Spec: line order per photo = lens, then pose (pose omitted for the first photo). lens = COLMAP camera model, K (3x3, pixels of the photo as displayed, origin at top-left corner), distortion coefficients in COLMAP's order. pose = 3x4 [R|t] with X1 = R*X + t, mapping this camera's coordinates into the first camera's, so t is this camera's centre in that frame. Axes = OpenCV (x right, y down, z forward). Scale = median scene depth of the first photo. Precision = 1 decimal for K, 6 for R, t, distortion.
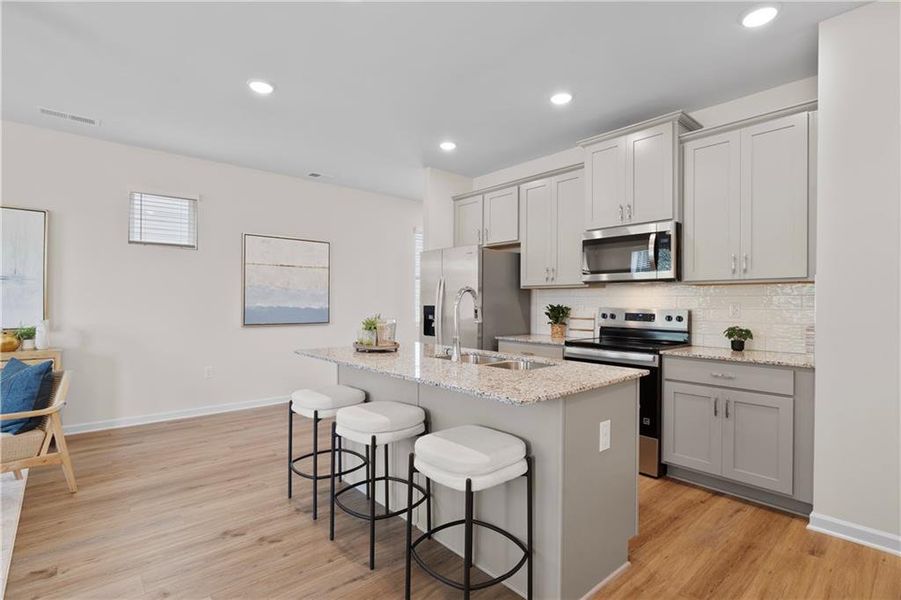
lens RADIAL K [[428.9, 0, 448.6], [0, 428.9, 302.3], [0, 0, 1]] dist [0.006692, -0.000699]
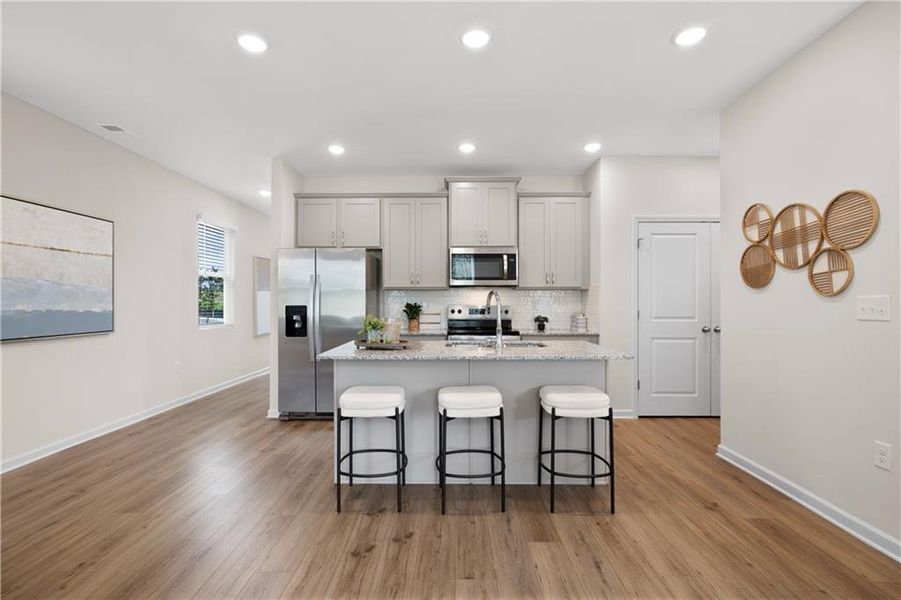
lens RADIAL K [[428.9, 0, 436.6], [0, 428.9, 295.2], [0, 0, 1]] dist [0.006692, -0.000699]
pose [[0.681097, 0.004100, 0.732182, -0.648089], [0.004385, 0.999944, -0.009678, -0.005669], [-0.732180, 0.009803, 0.681040, 0.142748]]
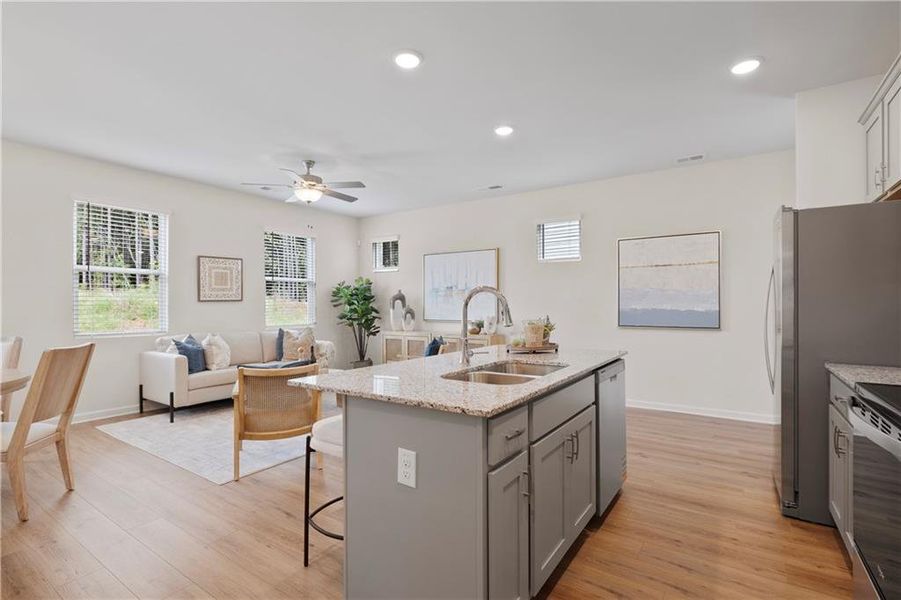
lens RADIAL K [[428.9, 0, 450.4], [0, 428.9, 300.9], [0, 0, 1]] dist [0.006692, -0.000699]
pose [[0.254884, -0.014528, -0.966863, 0.568369], [0.005579, 0.999893, -0.013554, 0.003827], [0.966956, -0.001940, 0.254937, 0.430449]]
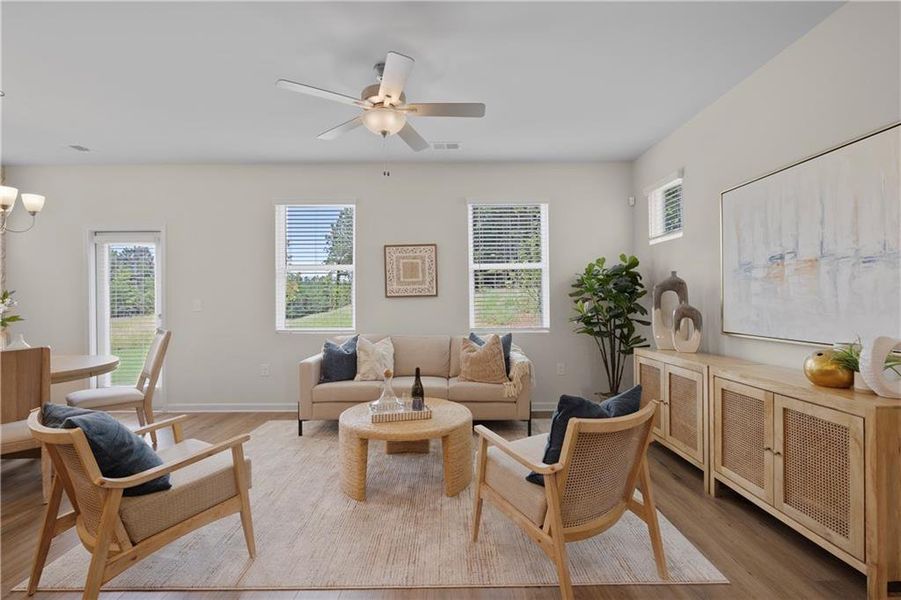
lens RADIAL K [[387.0, 0, 459.3], [0, 387.0, 296.5], [0, 0, 1]] dist [-0.008011, 0.001374]
pose [[-0.642685, -0.009616, -0.766070, -0.283015], [0.004533, 0.999856, -0.016354, -0.001201], [0.766117, -0.013983, -0.642549, 0.873629]]
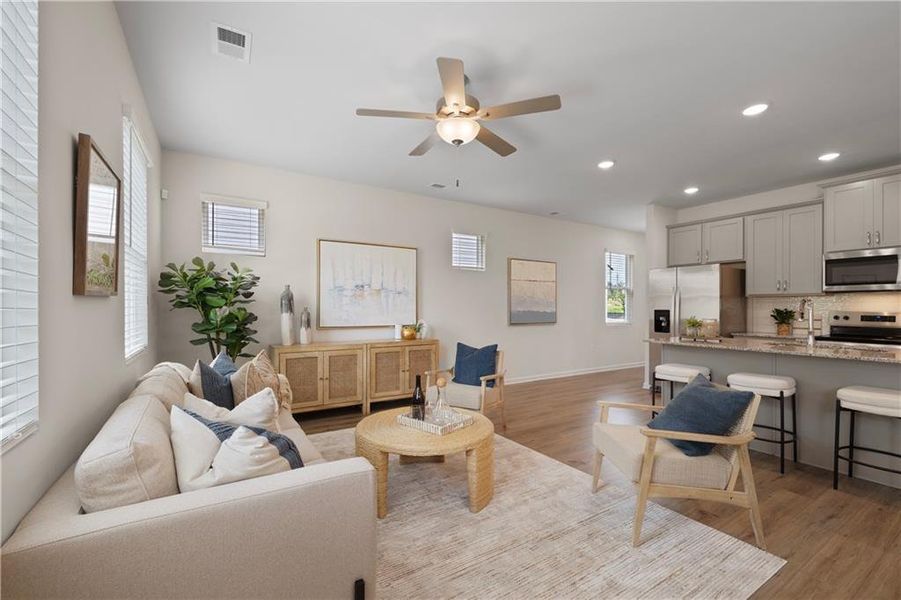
lens RADIAL K [[387.0, 0, 443.7], [0, 387.0, 297.3], [0, 0, 1]] dist [-0.008011, 0.001374]
pose [[0.985363, -0.007077, -0.170324, -0.612110], [0.003164, 0.999725, -0.023232, -0.006327], [0.170442, 0.022353, 0.985114, -0.342012]]
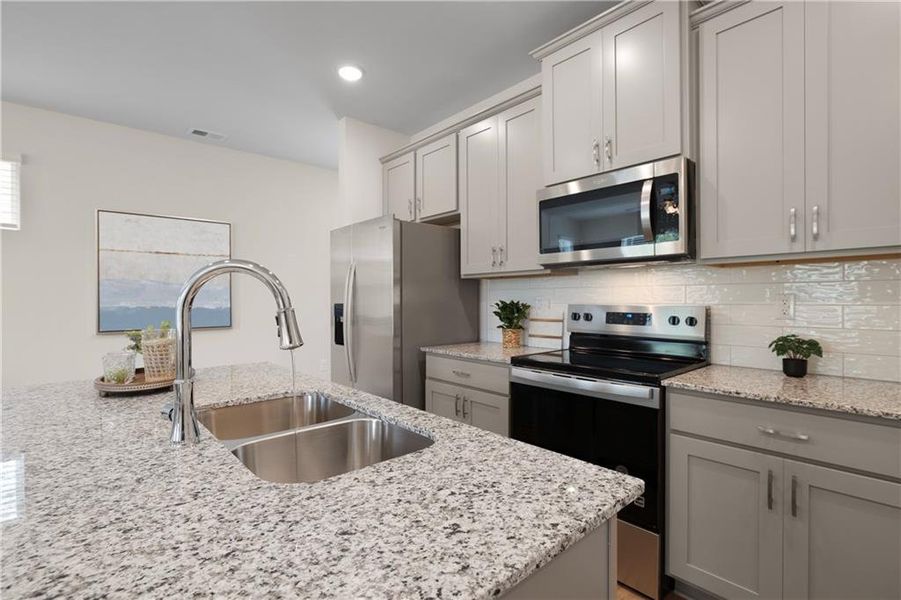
lens RADIAL K [[428.9, 0, 439.5], [0, 428.9, 300.5], [0, 0, 1]] dist [0.006692, -0.000699]
pose [[0.999905, -0.009477, -0.010005, 0.159835], [0.009496, 0.999953, 0.001819, 0.003225], [0.009987, -0.001914, 0.999948, 0.334420]]
